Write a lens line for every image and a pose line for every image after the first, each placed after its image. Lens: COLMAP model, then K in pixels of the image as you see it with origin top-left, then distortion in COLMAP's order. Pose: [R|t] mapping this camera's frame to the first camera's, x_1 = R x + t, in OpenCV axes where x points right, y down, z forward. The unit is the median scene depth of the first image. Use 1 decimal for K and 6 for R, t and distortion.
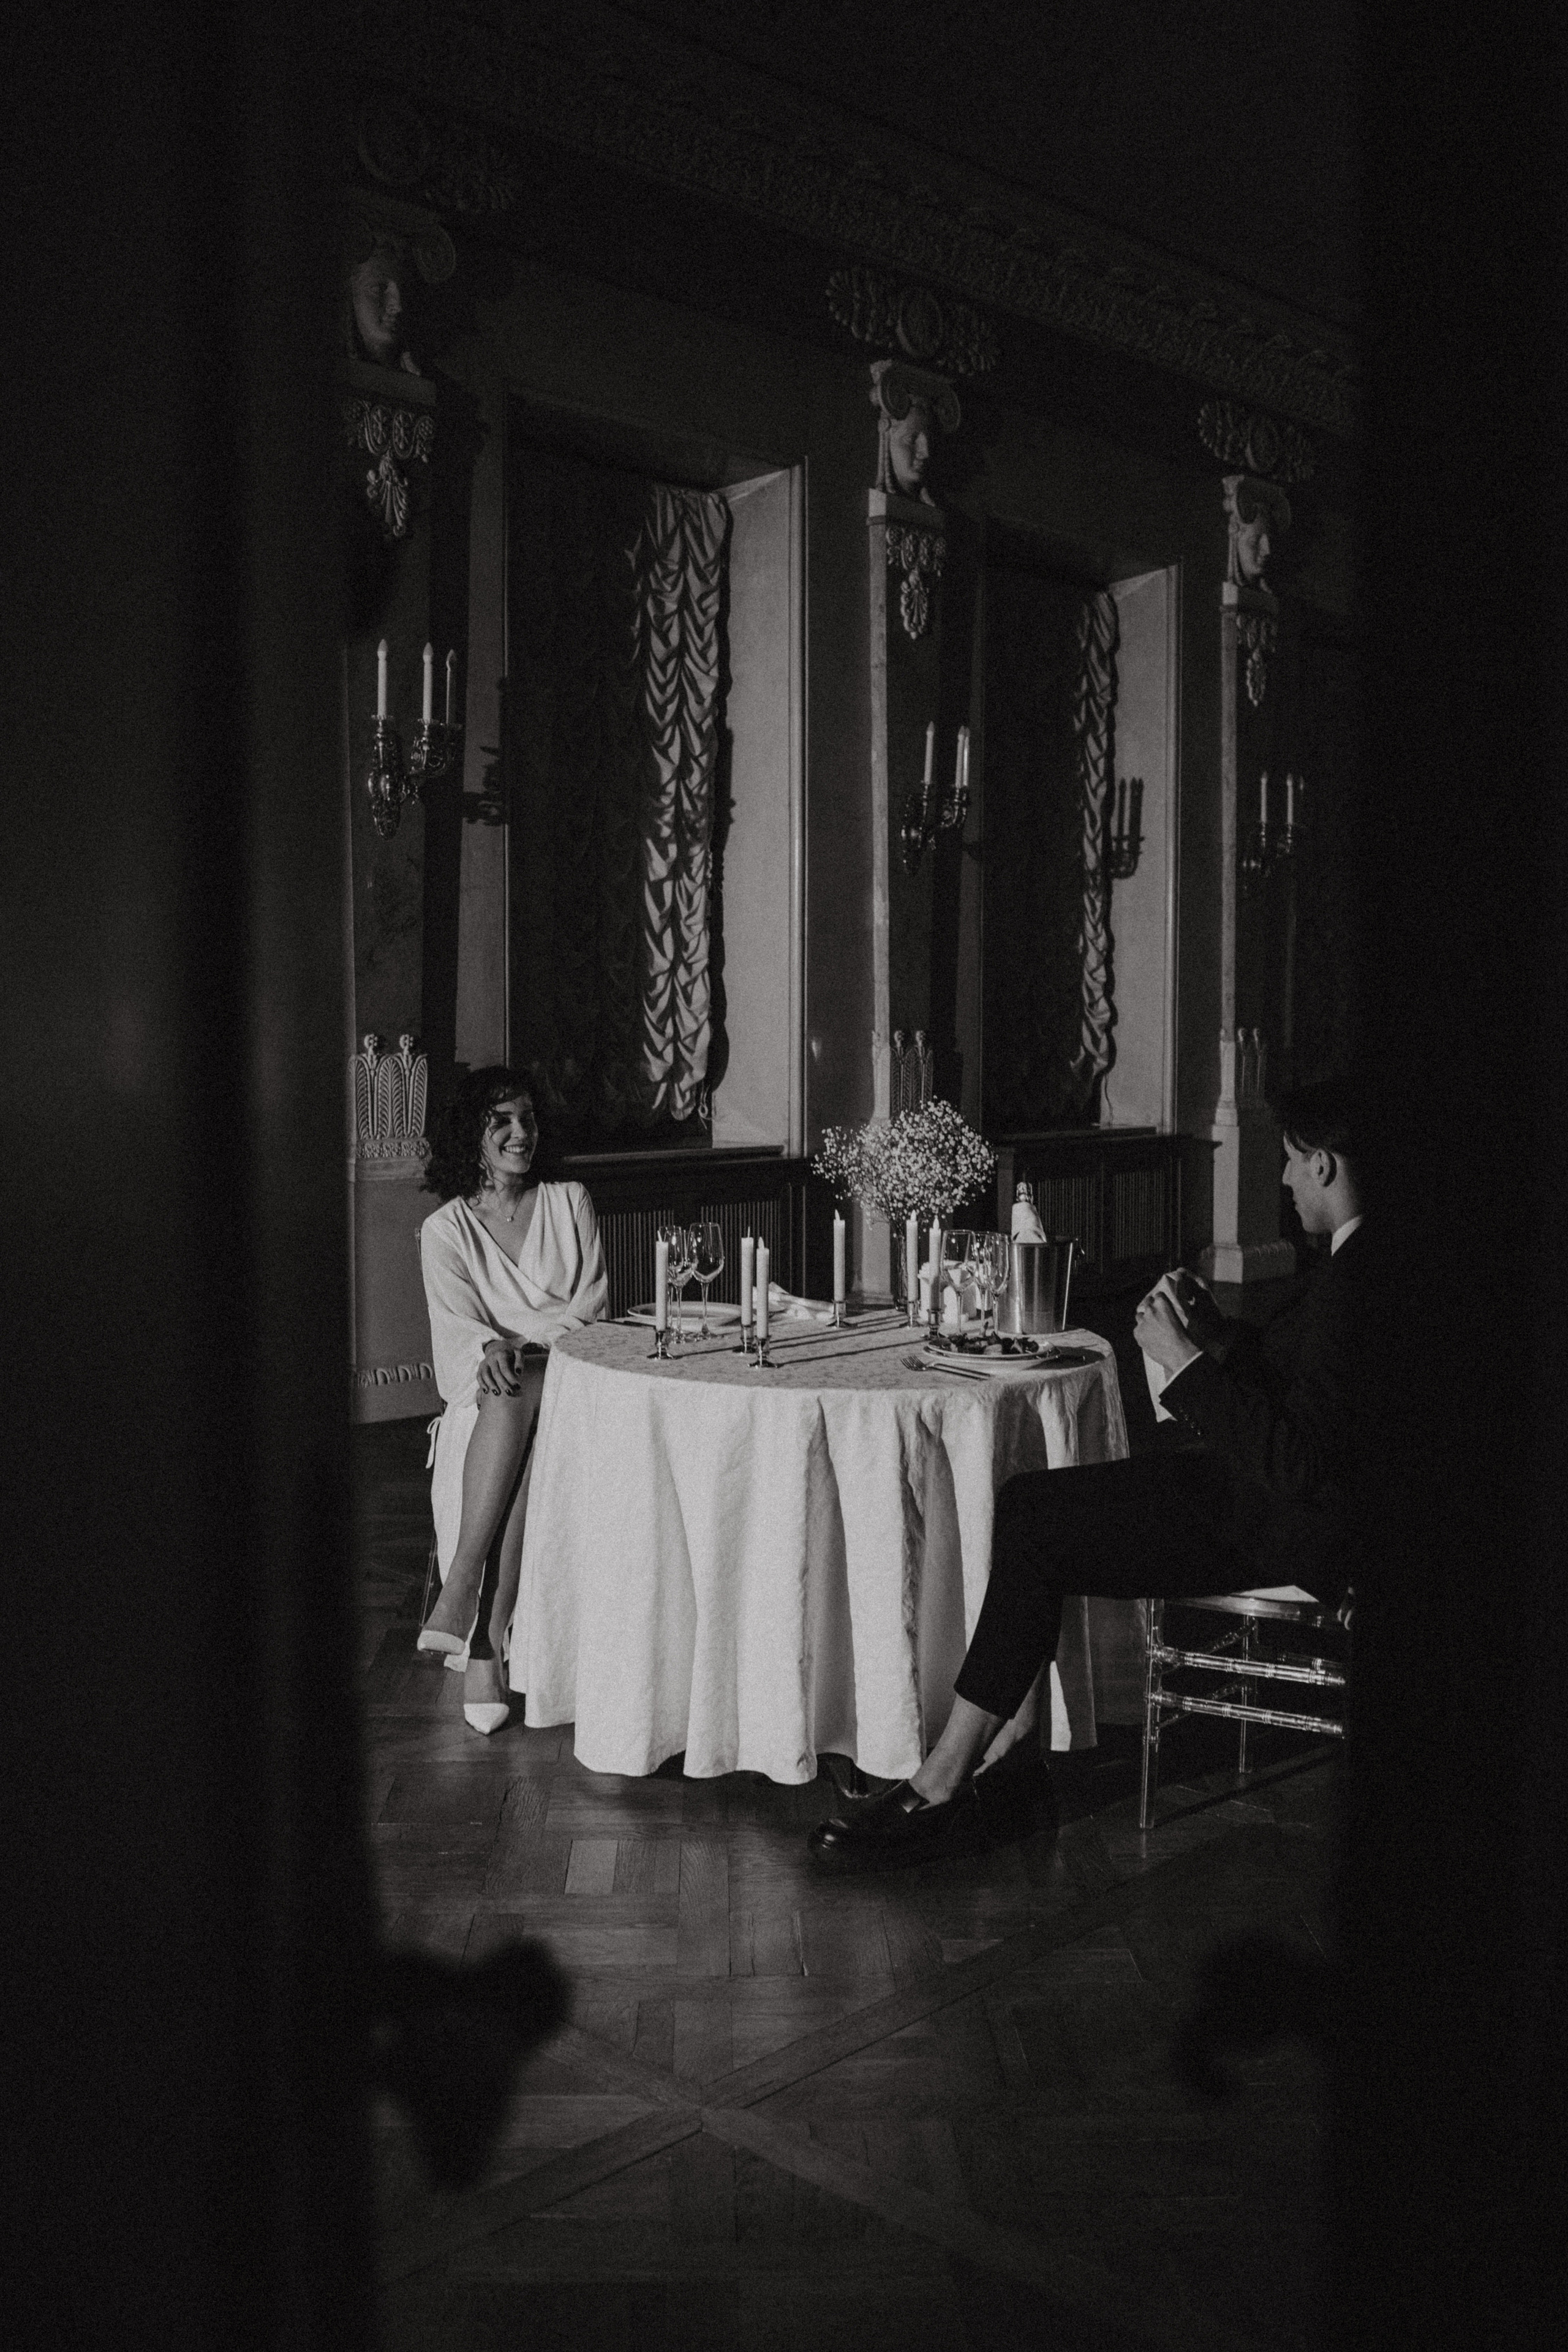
lens RADIAL K [[2316.5, 0, 784.0], [0, 2316.5, 1176.0], [0, 0, 1]] dist [-0.097256, 0.034566]
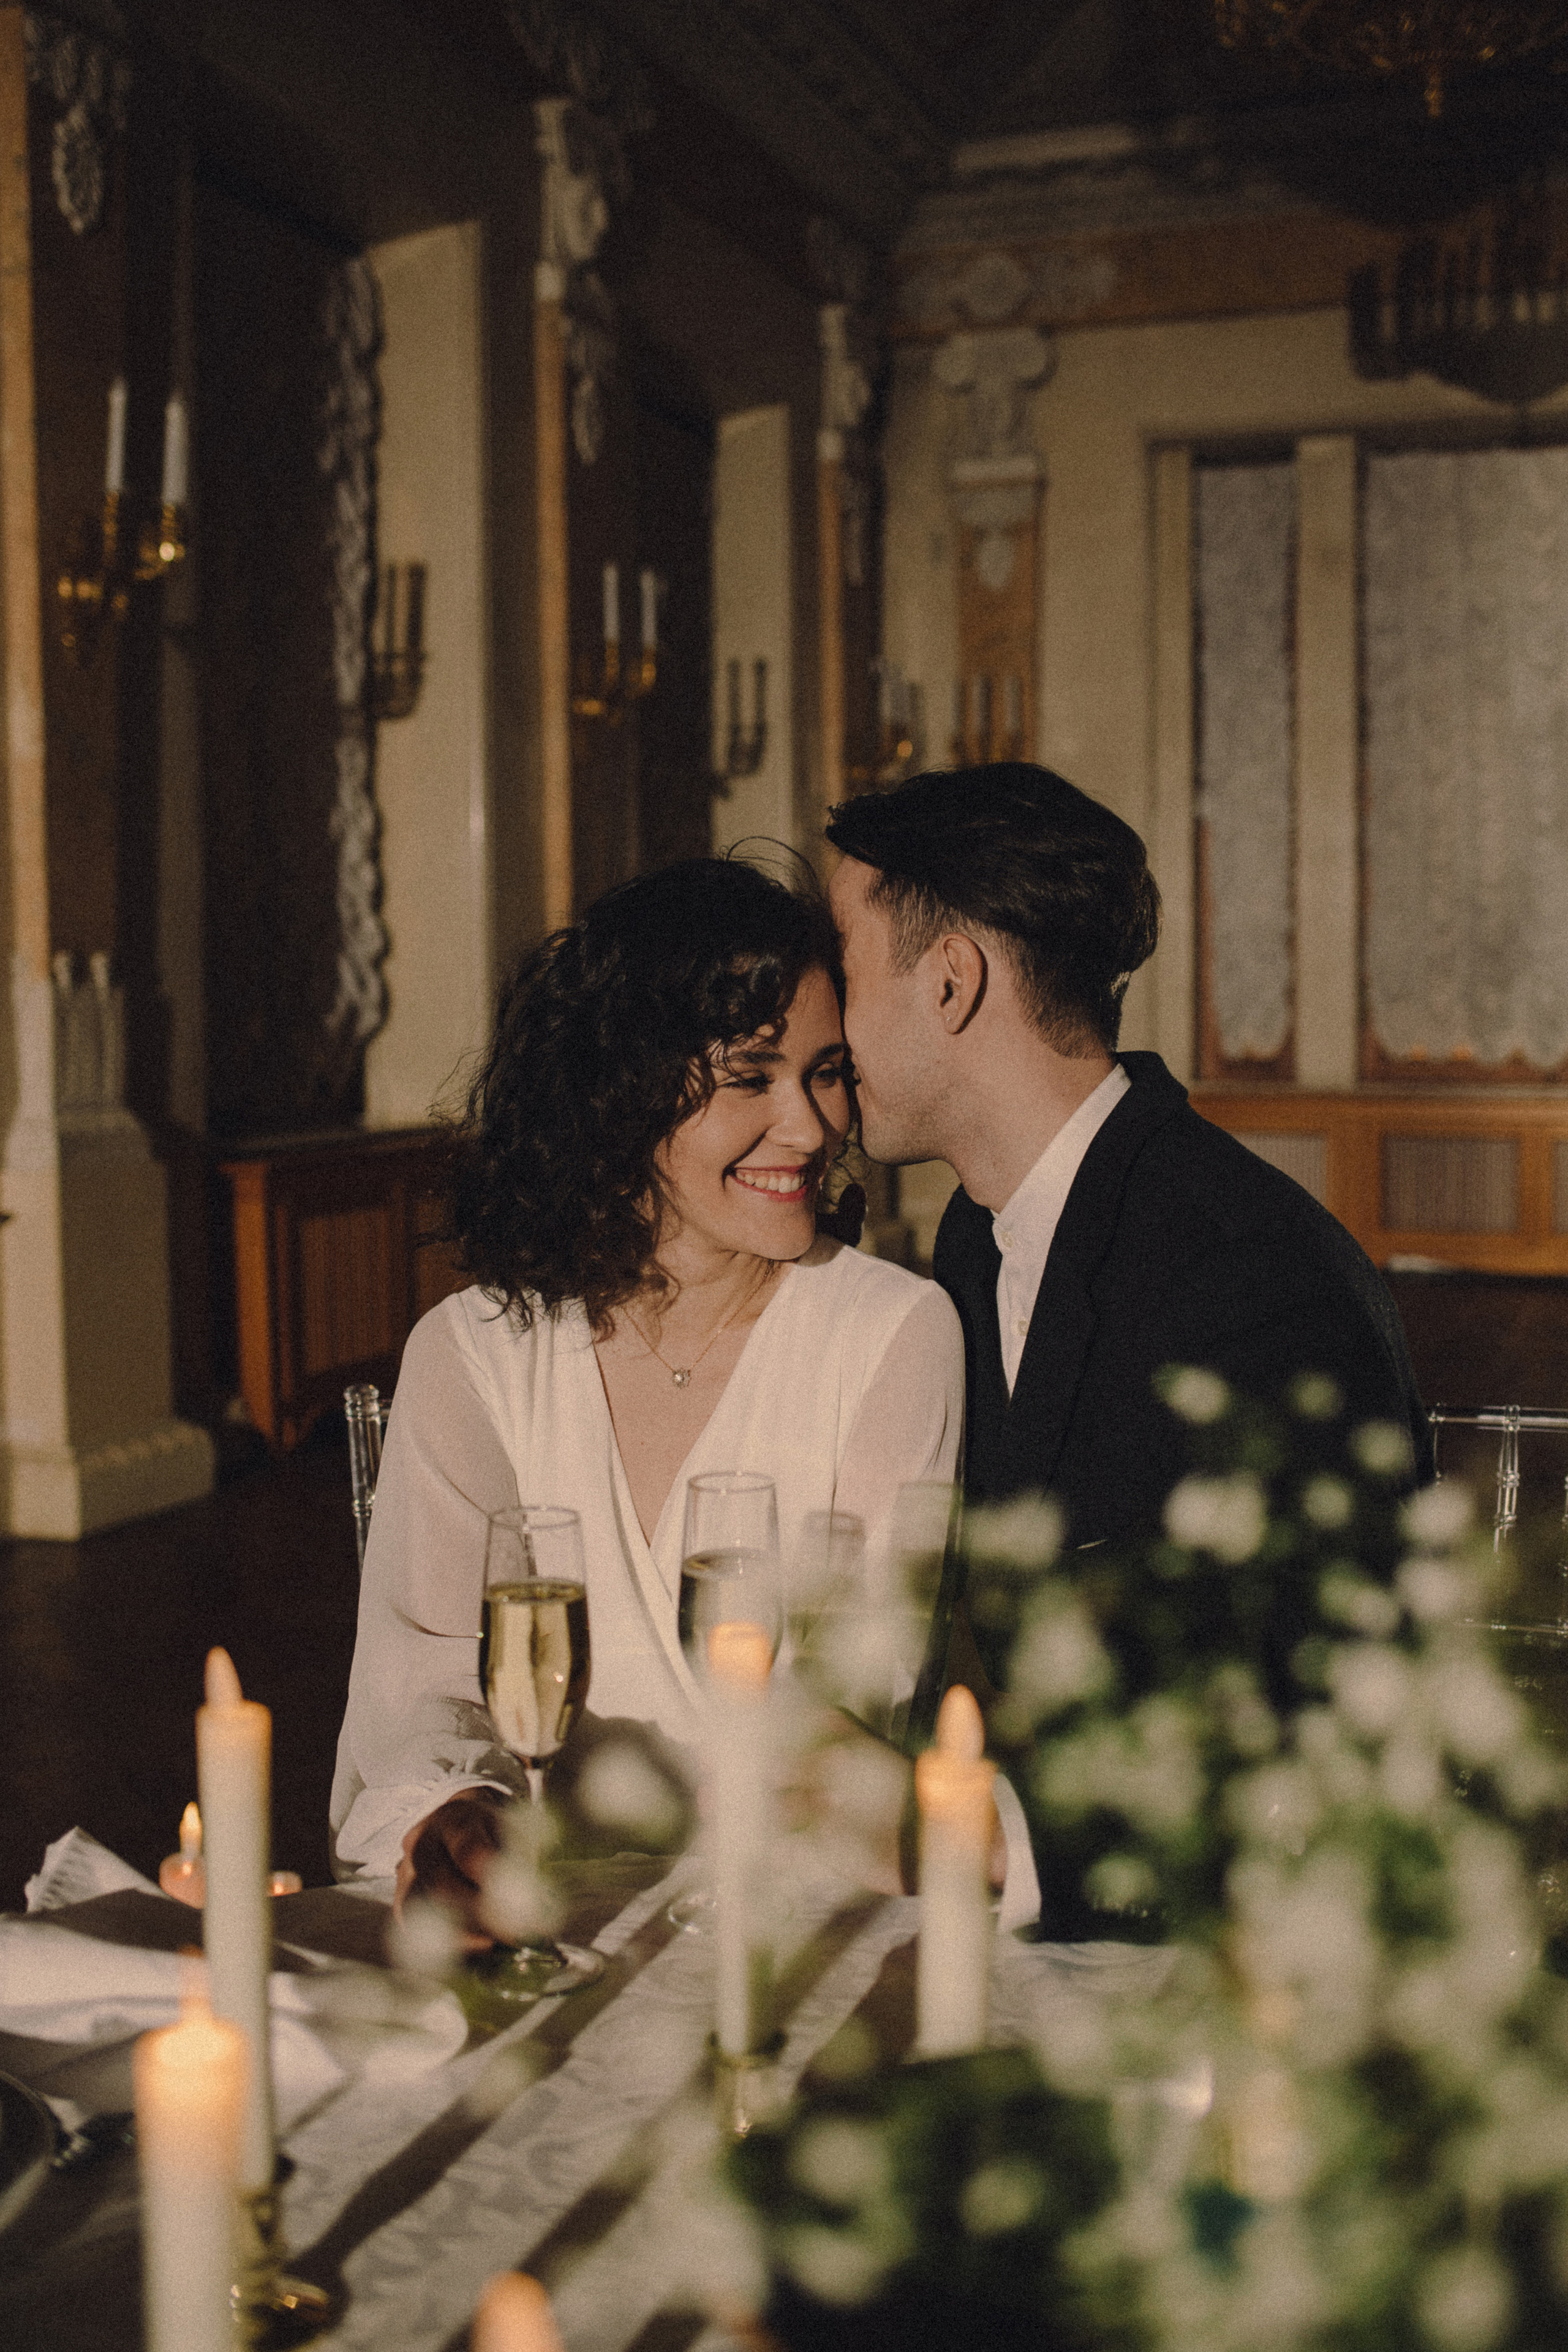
lens RADIAL K [[2316.5, 0, 784.0], [0, 2316.5, 1176.0], [0, 0, 1]] dist [-0.097256, 0.034566]
pose [[0.910459, -0.039170, 0.411741, -0.017981], [0.039397, 0.999192, 0.007940, -0.007503], [-0.411720, 0.008993, 0.911266, 0.395765]]
